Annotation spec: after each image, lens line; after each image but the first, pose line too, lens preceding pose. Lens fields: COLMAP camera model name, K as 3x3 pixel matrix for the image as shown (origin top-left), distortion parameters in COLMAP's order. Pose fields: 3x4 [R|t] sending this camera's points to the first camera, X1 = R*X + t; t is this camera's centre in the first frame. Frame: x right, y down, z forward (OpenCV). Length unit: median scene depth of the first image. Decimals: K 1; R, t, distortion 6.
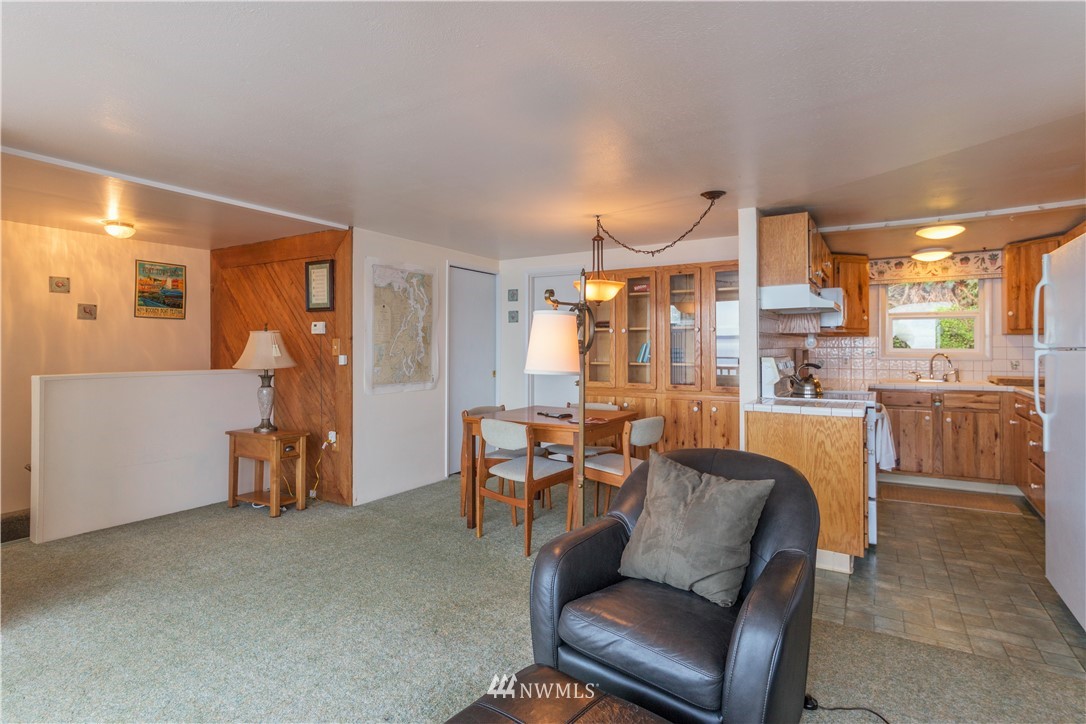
lens RADIAL K [[543.0, 0, 549.9], [0, 543.0, 344.3], [0, 0, 1]] dist [0.008557, -0.000065]
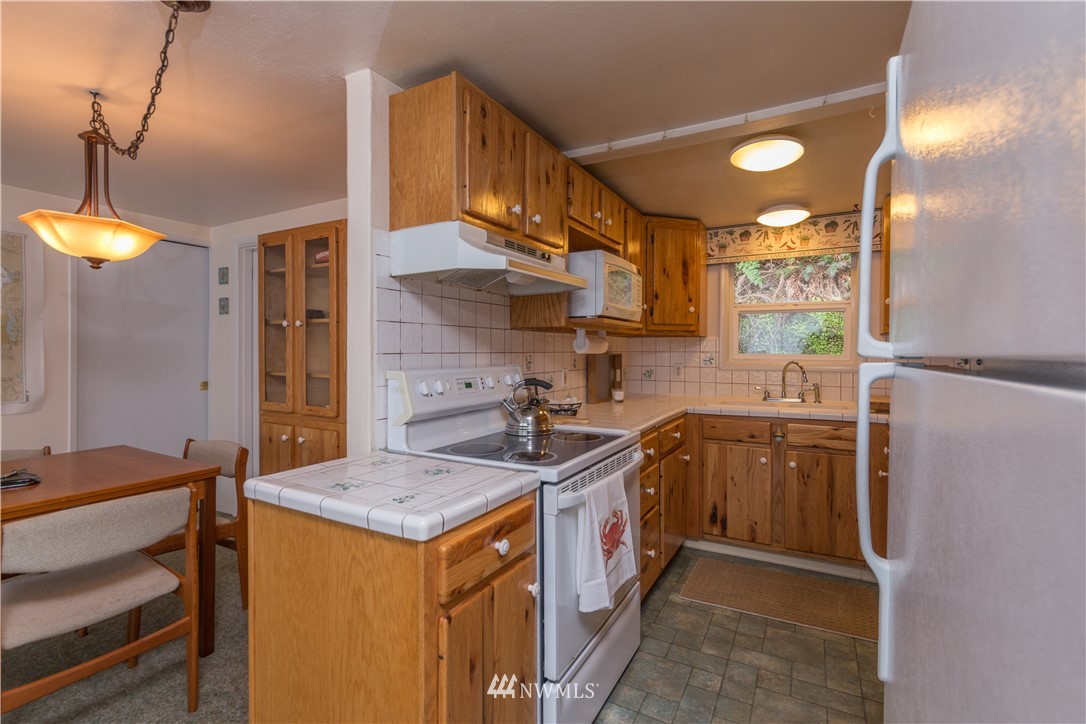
lens RADIAL K [[492.3, 0, 538.4], [0, 492.3, 355.7], [0, 0, 1]] dist [0.000434, 0.000259]
pose [[0.999548, 0.006032, 0.029444, 0.427489], [-0.006503, 0.999852, 0.015941, 0.002038], [-0.029343, -0.016126, 0.999439, 0.443389]]
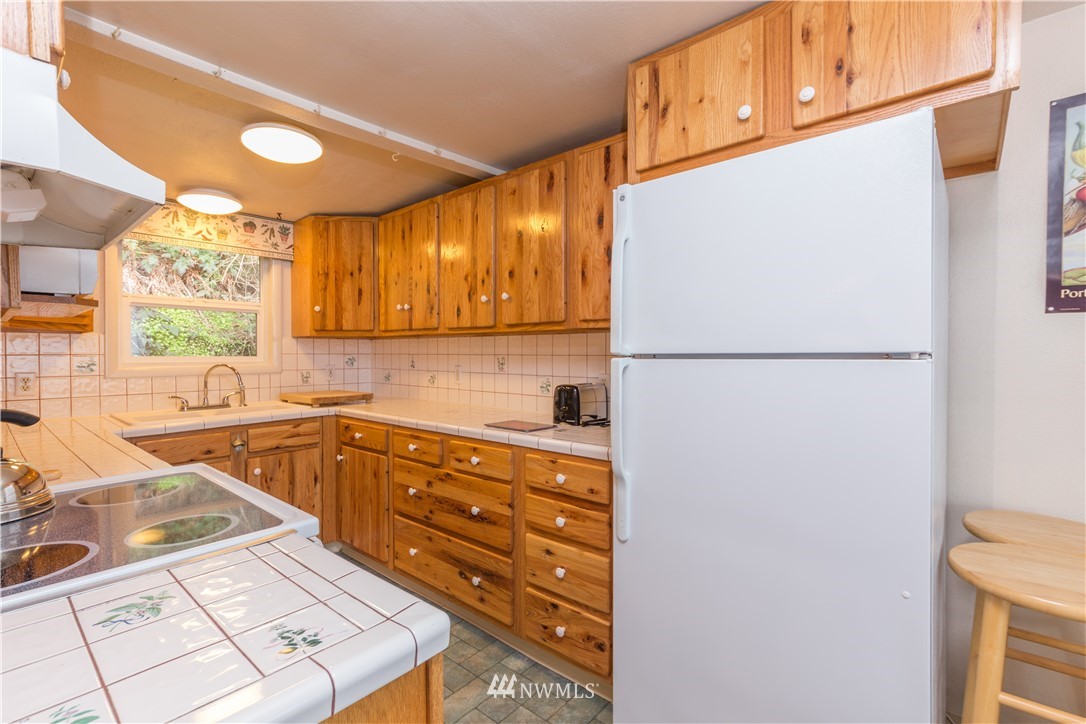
lens RADIAL K [[492.3, 0, 538.4], [0, 492.3, 355.7], [0, 0, 1]] dist [0.000434, 0.000259]
pose [[0.167890, -0.003148, 0.985801, 0.244571], [-0.002370, 0.999991, 0.003597, 0.004958], [-0.985803, -0.002940, 0.167881, 0.618036]]
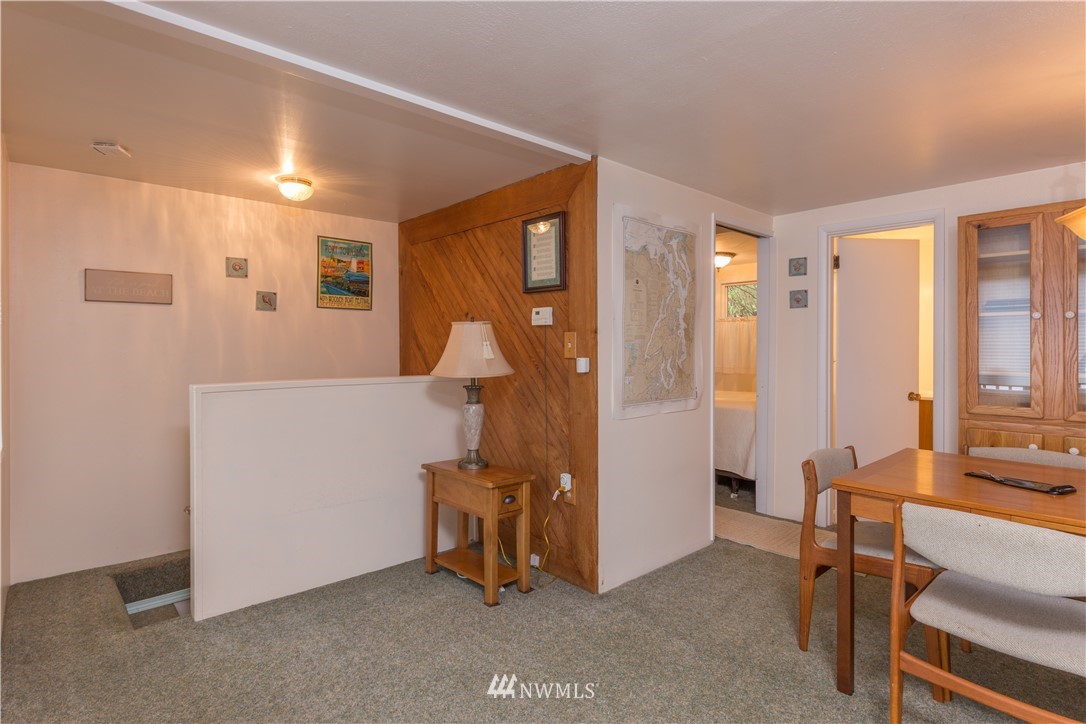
lens RADIAL K [[569.7, 0, 540.4], [0, 569.7, 350.9], [0, 0, 1]] dist [-0.000431, -0.000304]
pose [[0.954421, 0.002246, -0.298455, -0.209062], [0.002123, 0.999895, 0.014313, 0.002204], [0.298456, -0.014294, 0.954316, 0.314570]]
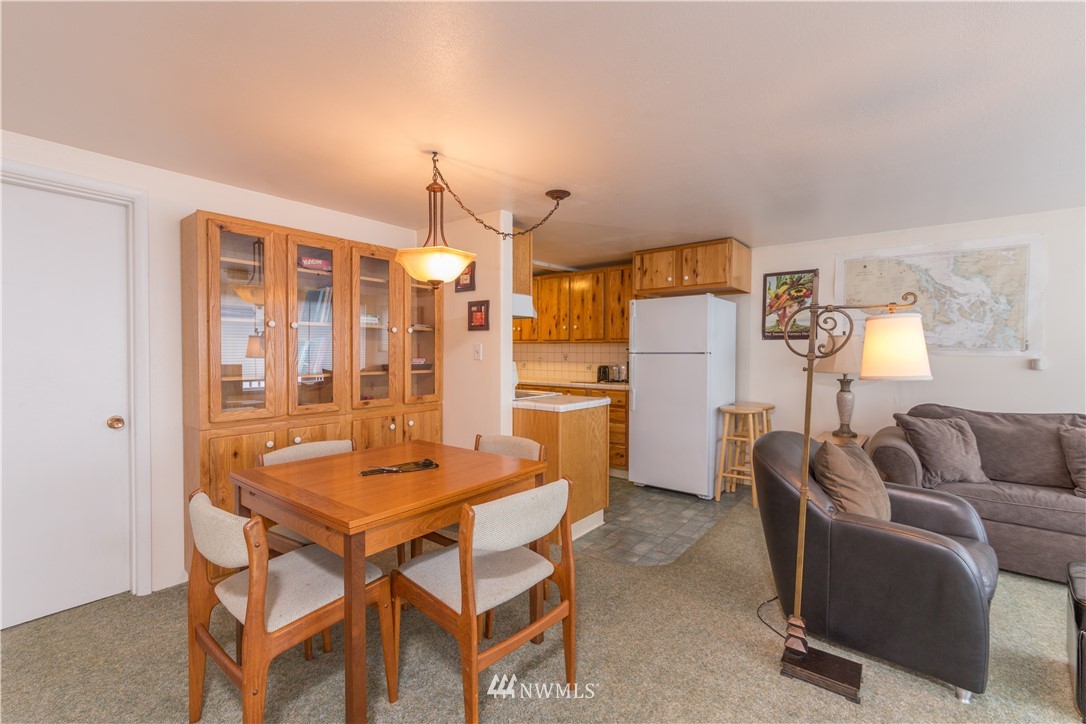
lens RADIAL K [[471.9, 0, 541.4], [0, 471.9, 355.5], [0, 0, 1]] dist [-0.000676, 0.000038]
pose [[0.120873, -0.005024, 0.992655, -0.402780], [-0.004492, 0.999974, 0.005608, 0.007087], [-0.992658, -0.005137, 0.120847, 0.684560]]
